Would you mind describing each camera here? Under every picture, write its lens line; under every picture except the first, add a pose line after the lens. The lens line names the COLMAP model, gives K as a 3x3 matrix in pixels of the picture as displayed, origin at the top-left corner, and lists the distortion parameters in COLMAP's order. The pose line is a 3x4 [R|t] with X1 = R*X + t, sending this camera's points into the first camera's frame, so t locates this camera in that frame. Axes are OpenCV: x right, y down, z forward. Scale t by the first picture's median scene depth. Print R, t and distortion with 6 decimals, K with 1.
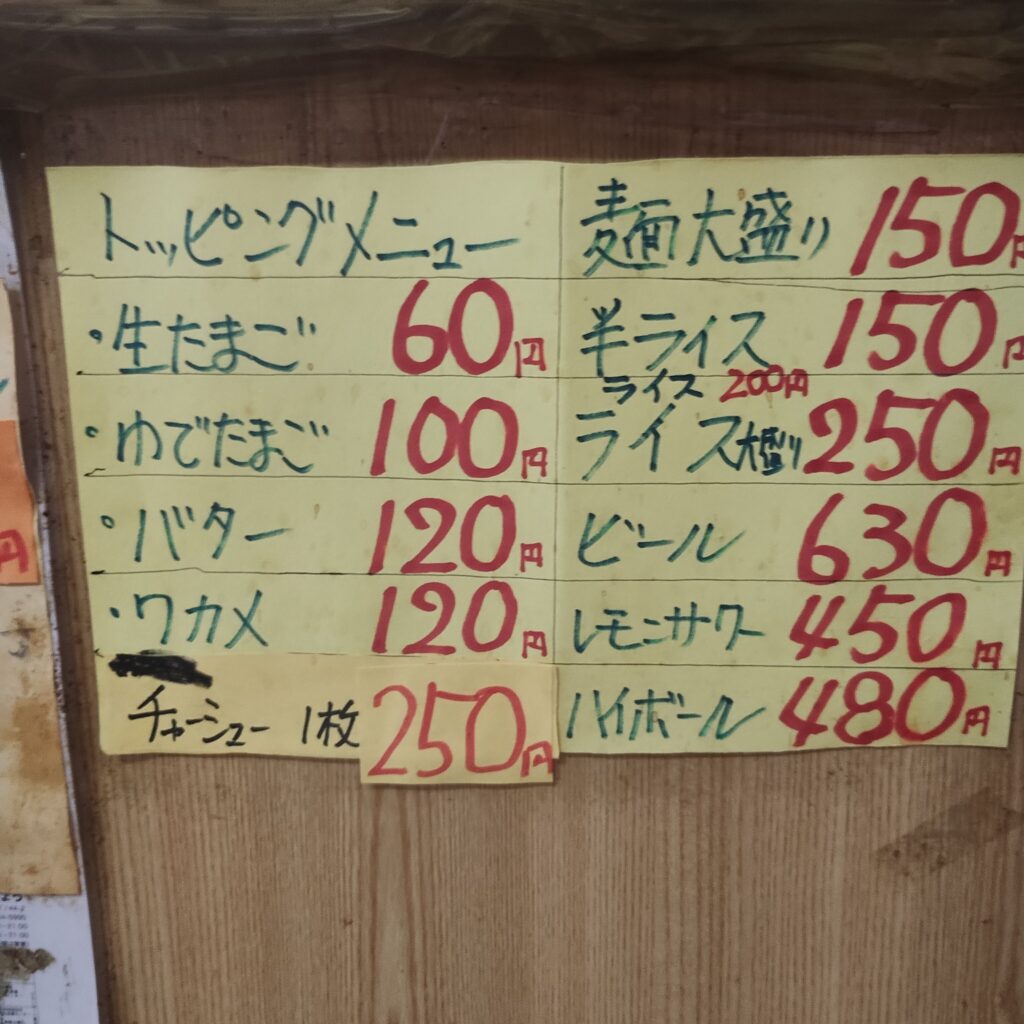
lens RADIAL K [[1182.5, 0, 512.0], [0, 1182.5, 512.0], [0, 0, 1]] dist [0.069780, -0.092627]
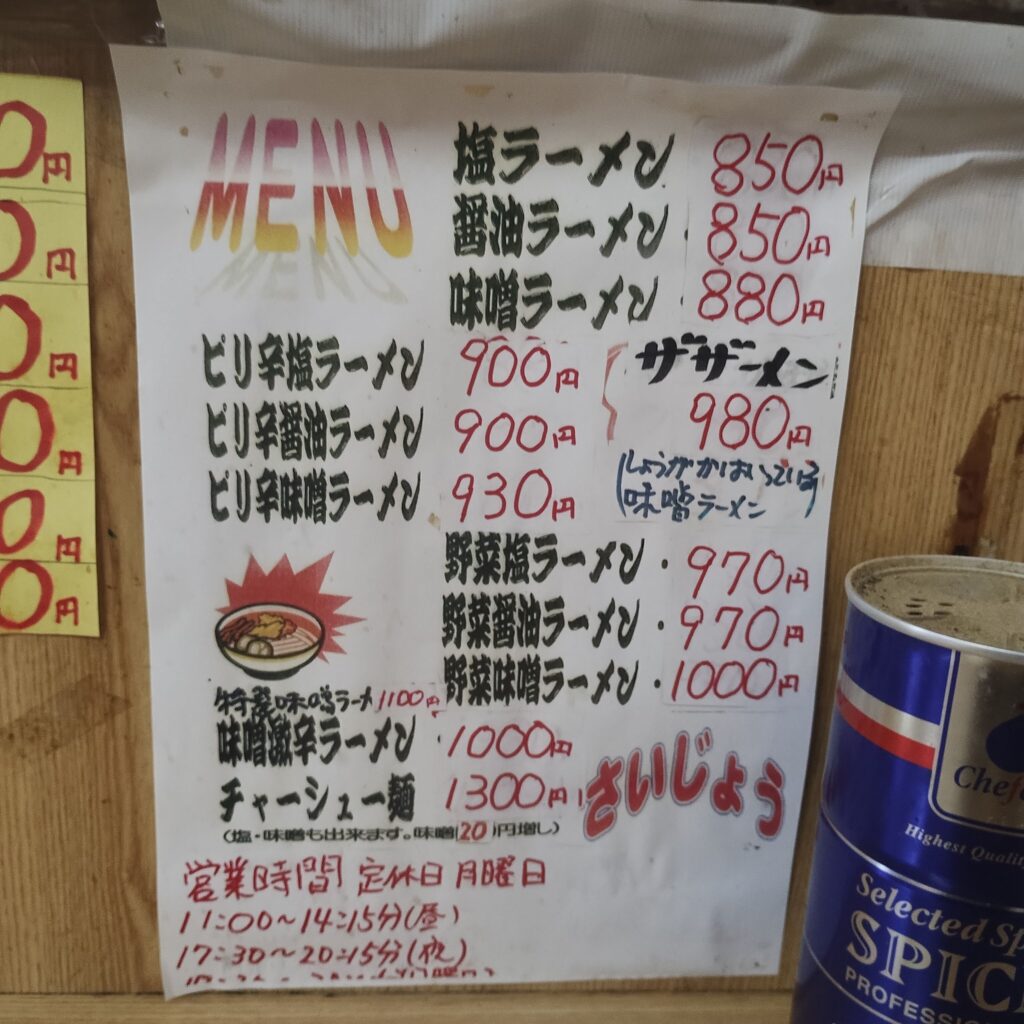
lens RADIAL K [[1182.5, 0, 512.0], [0, 1182.5, 512.0], [0, 0, 1]] dist [0.069780, -0.092627]
pose [[0.994974, 0.036723, 0.093156, 0.686623], [-0.037909, 0.999221, 0.010993, 0.058809], [-0.092680, -0.014470, 0.995591, -0.106832]]
